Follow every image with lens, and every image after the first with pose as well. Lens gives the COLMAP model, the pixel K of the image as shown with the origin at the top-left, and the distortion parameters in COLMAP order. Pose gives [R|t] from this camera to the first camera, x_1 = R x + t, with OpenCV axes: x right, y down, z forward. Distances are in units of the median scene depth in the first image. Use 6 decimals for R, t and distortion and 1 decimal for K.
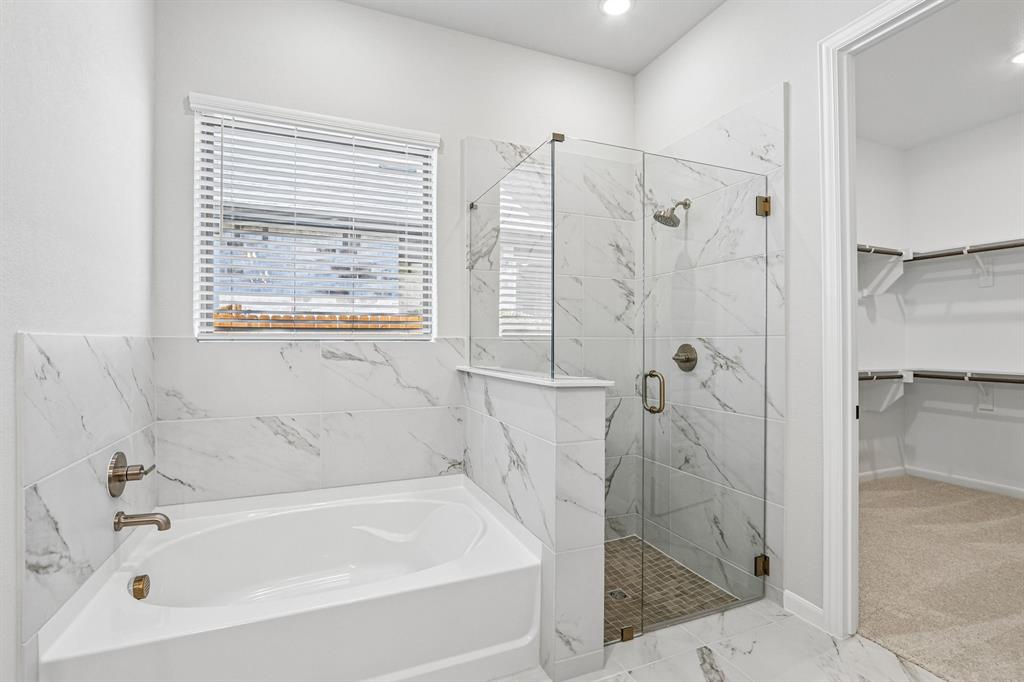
lens RADIAL K [[476.3, 0, 515.7], [0, 476.3, 341.5], [0, 0, 1]] dist [-0.016058, 0.000492]
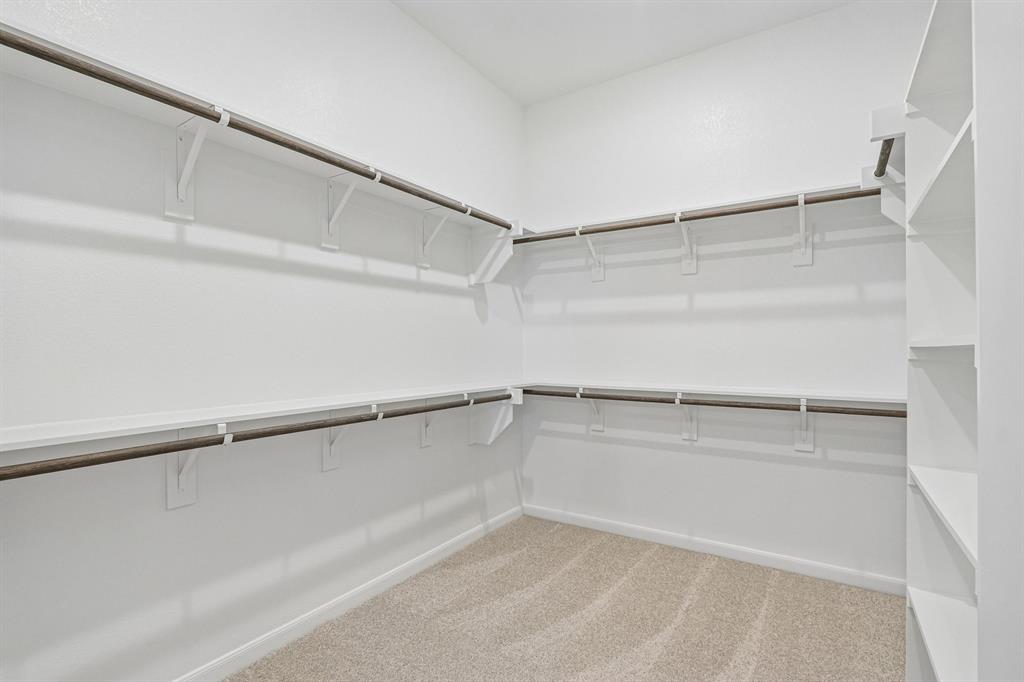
lens RADIAL K [[476.3, 0, 510.4], [0, 476.3, 344.0], [0, 0, 1]] dist [-0.016058, 0.000492]
pose [[0.832658, 0.006188, 0.553753, 0.412844], [-0.004294, 0.999980, -0.004718, -0.002778], [-0.553771, 0.001551, 0.832668, 0.388762]]
